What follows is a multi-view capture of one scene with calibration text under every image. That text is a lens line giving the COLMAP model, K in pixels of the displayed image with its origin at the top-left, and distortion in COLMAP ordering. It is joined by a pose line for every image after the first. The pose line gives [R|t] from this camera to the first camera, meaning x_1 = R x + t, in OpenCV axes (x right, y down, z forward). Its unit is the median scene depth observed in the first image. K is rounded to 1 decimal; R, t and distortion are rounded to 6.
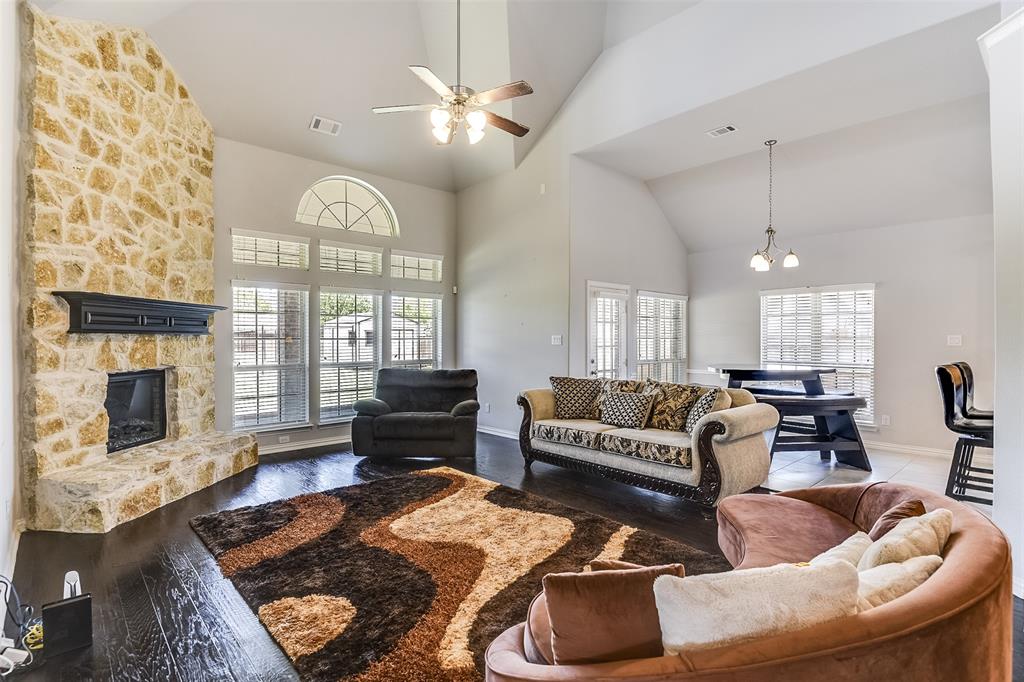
lens RADIAL K [[502.3, 0, 514.6], [0, 502.3, 343.5], [0, 0, 1]] dist [-0.018169, -0.004295]
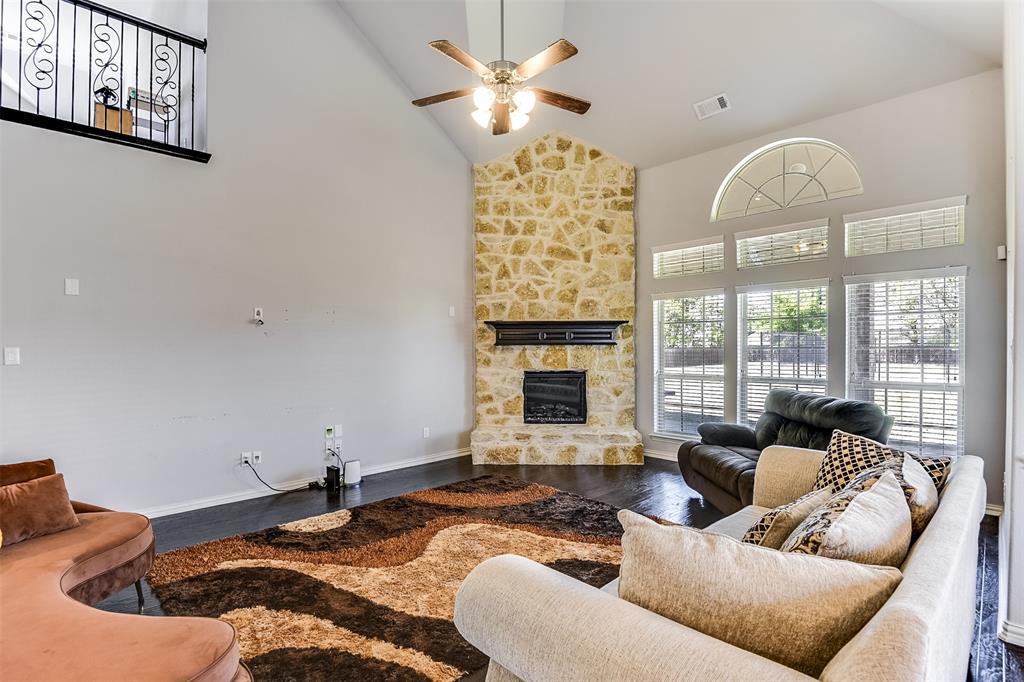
lens RADIAL K [[484.9, 0, 519.4], [0, 484.9, 353.1], [0, 0, 1]] dist [0.002570, -0.002019]
pose [[0.021727, 0.012722, -0.999683, 0.694014], [-0.004830, 0.999909, 0.012620, -0.014687], [0.999752, 0.004554, 0.021786, 0.948122]]
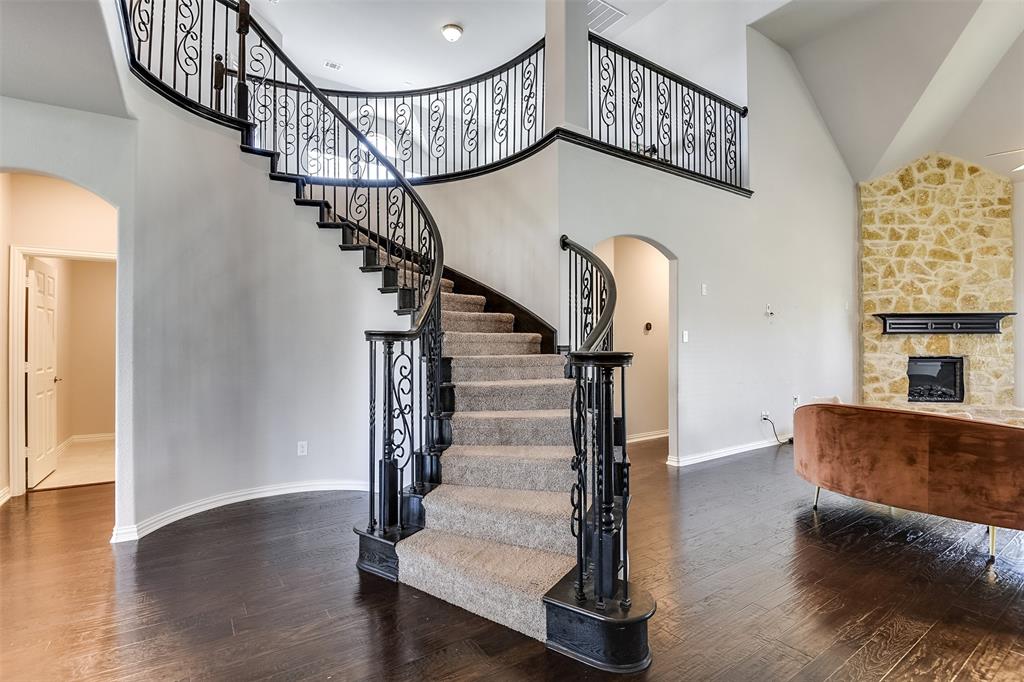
lens RADIAL K [[502.3, 0, 491.1], [0, 502.3, 343.1], [0, 0, 1]] dist [-0.018169, -0.004295]
pose [[-0.150576, -0.007468, -0.988570, 1.195253], [-0.009348, 0.999938, -0.006130, 0.037949], [0.988554, 0.008318, -0.150636, -0.238979]]
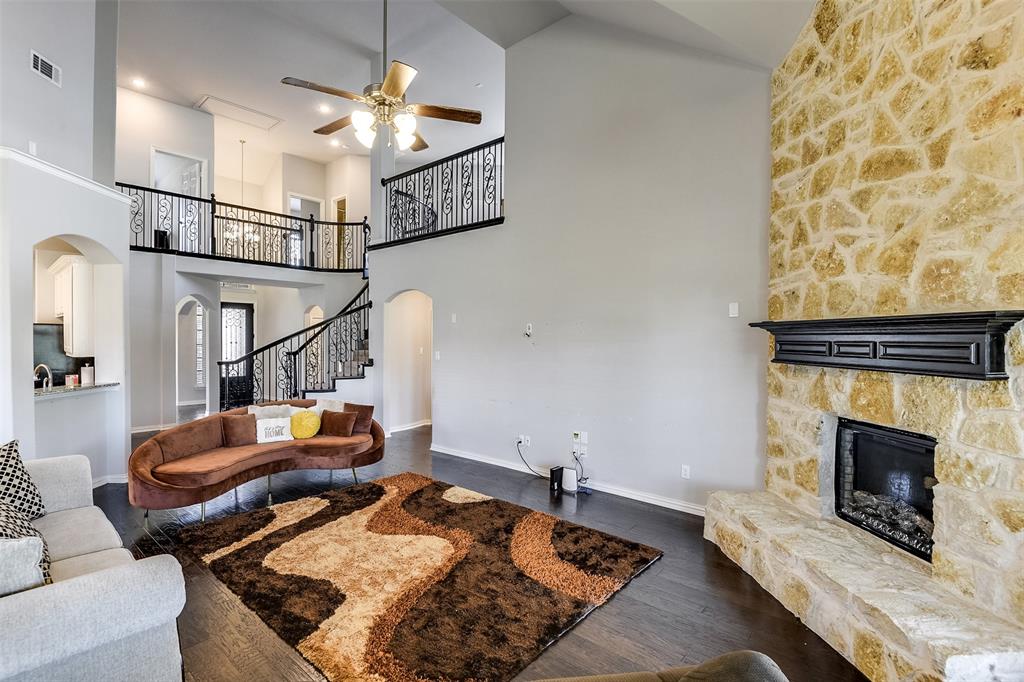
lens RADIAL K [[477.9, 0, 492.5], [0, 477.9, 345.8], [0, 0, 1]] dist [-0.025133, -0.002330]
pose [[-0.997184, -0.005287, -0.074808, -0.219230], [-0.007246, 0.999637, 0.025936, -0.068651], [0.074644, 0.026405, -0.996861, 1.726255]]
